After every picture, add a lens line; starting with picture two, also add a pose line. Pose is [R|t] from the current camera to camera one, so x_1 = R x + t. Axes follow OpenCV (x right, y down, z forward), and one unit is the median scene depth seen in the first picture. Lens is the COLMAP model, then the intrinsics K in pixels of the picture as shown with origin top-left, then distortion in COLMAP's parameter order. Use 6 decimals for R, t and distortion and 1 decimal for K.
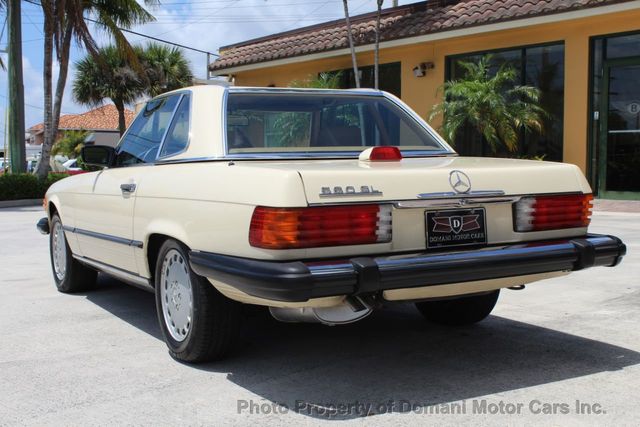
lens RADIAL K [[777.6, 0, 330.1], [0, 777.6, 222.0], [0, 0, 1]] dist [0.017520, 0.000000]
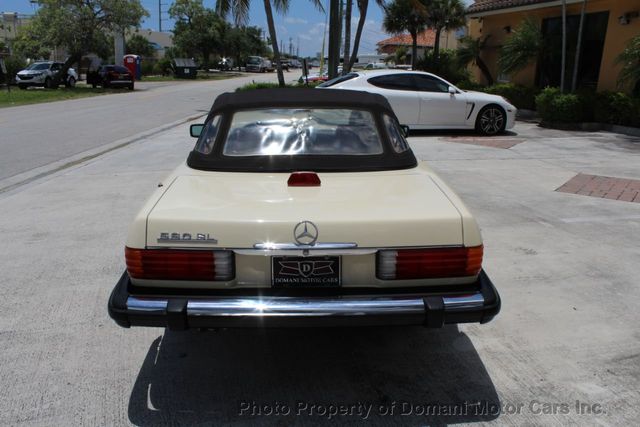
lens RADIAL K [[526.2, 0, 314.2], [0, 526.2, 221.5], [0, 0, 1]] dist [-0.168402, 0.134903]
pose [[0.882852, 0.153838, -0.443741, 0.464051], [-0.055955, 0.972556, 0.225842, -0.216392], [0.466306, -0.174556, 0.867231, 0.363976]]
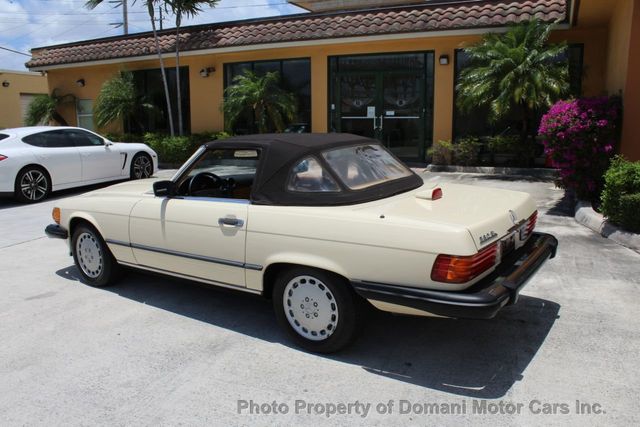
lens RADIAL K [[526.2, 0, 317.9], [0, 526.2, 222.5], [0, 0, 1]] dist [-0.168402, 0.134903]
pose [[0.907979, -0.090571, 0.409111, -0.599324], [0.042189, 0.991159, 0.125794, -0.182015], [-0.416887, -0.096958, 0.903772, 0.195478]]
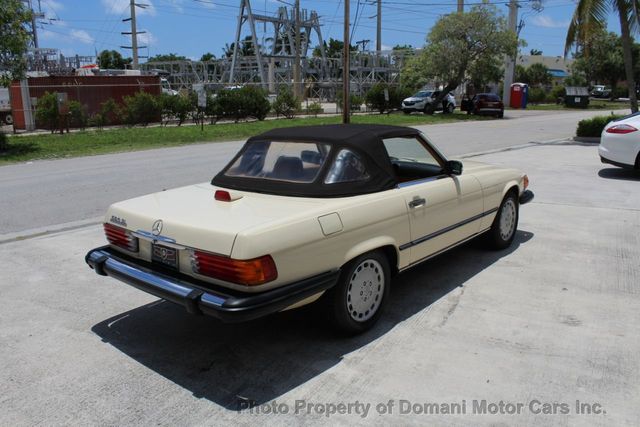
lens RADIAL K [[526.2, 0, 318.8], [0, 526.2, 222.6], [0, 0, 1]] dist [-0.168402, 0.134903]
pose [[0.335714, 0.224674, -0.914777, 1.147436], [-0.052302, 0.974086, 0.220046, -0.288546], [0.940511, -0.026028, 0.338766, 0.897260]]
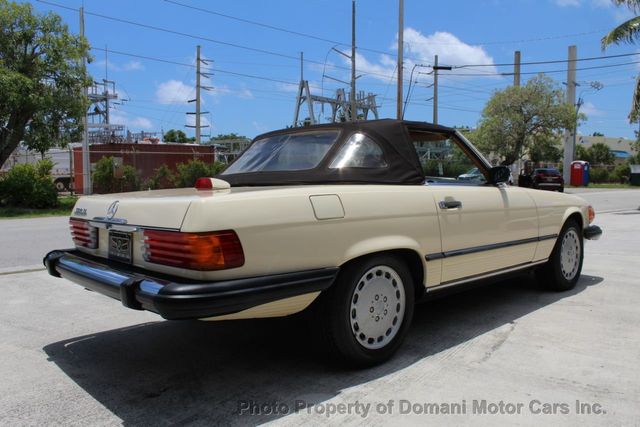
lens RADIAL K [[526.2, 0, 317.1], [0, 526.2, 224.0], [0, 0, 1]] dist [-0.168402, 0.134903]
pose [[0.227540, 0.087141, -0.969862, 0.979812], [-0.062295, 0.995250, 0.074808, -0.104998], [0.971774, 0.043396, 0.231887, 1.062705]]
